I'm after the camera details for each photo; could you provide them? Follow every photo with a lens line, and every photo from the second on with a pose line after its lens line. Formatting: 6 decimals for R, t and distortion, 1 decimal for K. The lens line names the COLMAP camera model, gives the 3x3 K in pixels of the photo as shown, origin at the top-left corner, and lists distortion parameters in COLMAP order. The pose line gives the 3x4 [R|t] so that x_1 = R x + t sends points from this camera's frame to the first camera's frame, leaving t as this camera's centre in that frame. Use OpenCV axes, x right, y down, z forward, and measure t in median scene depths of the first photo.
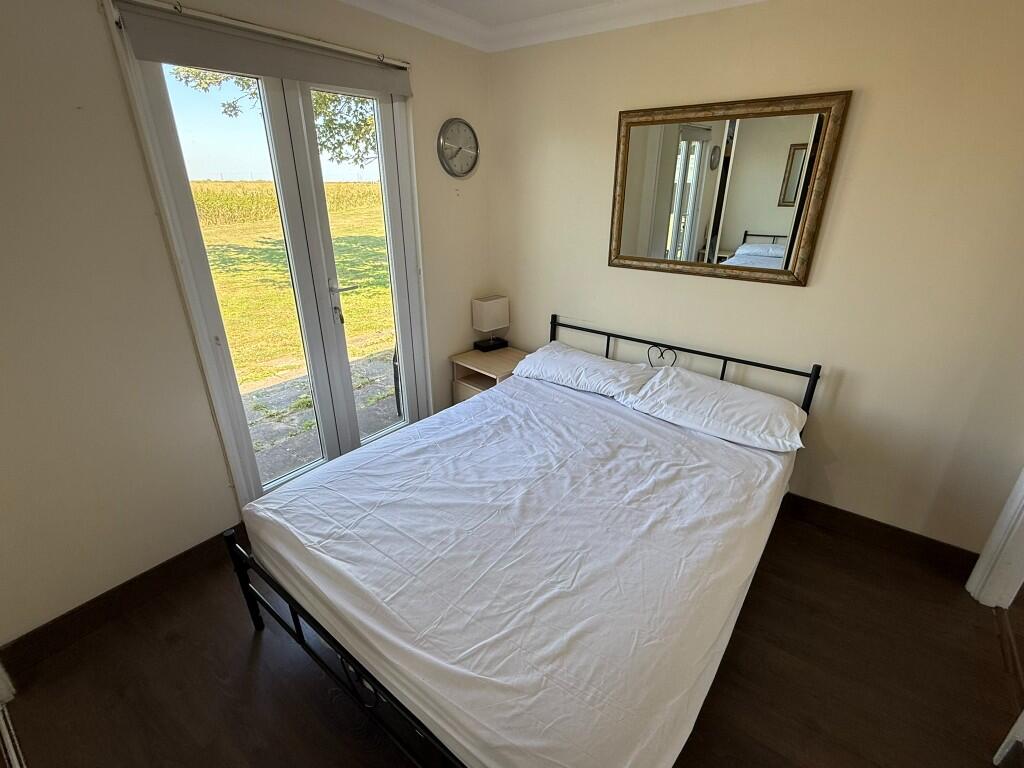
lens RADIAL K [[470.5, 0, 510.2], [0, 470.5, 381.3], [0, 0, 1]] dist [0.001570, 0.000206]
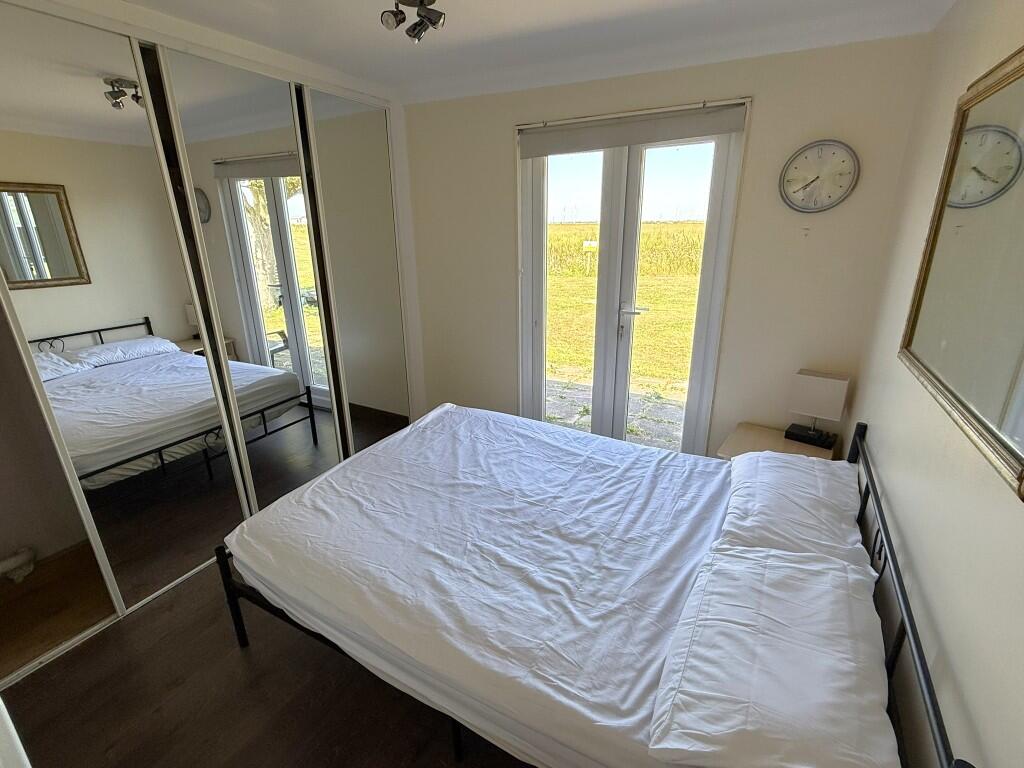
lens RADIAL K [[470.5, 0, 510.2], [0, 470.5, 381.3], [0, 0, 1]] dist [0.001570, 0.000206]
pose [[0.147452, 0.307118, -0.940179, 0.938077], [-0.368972, 0.899030, 0.235809, -0.262870], [0.917670, 0.312129, 0.245882, 0.630159]]
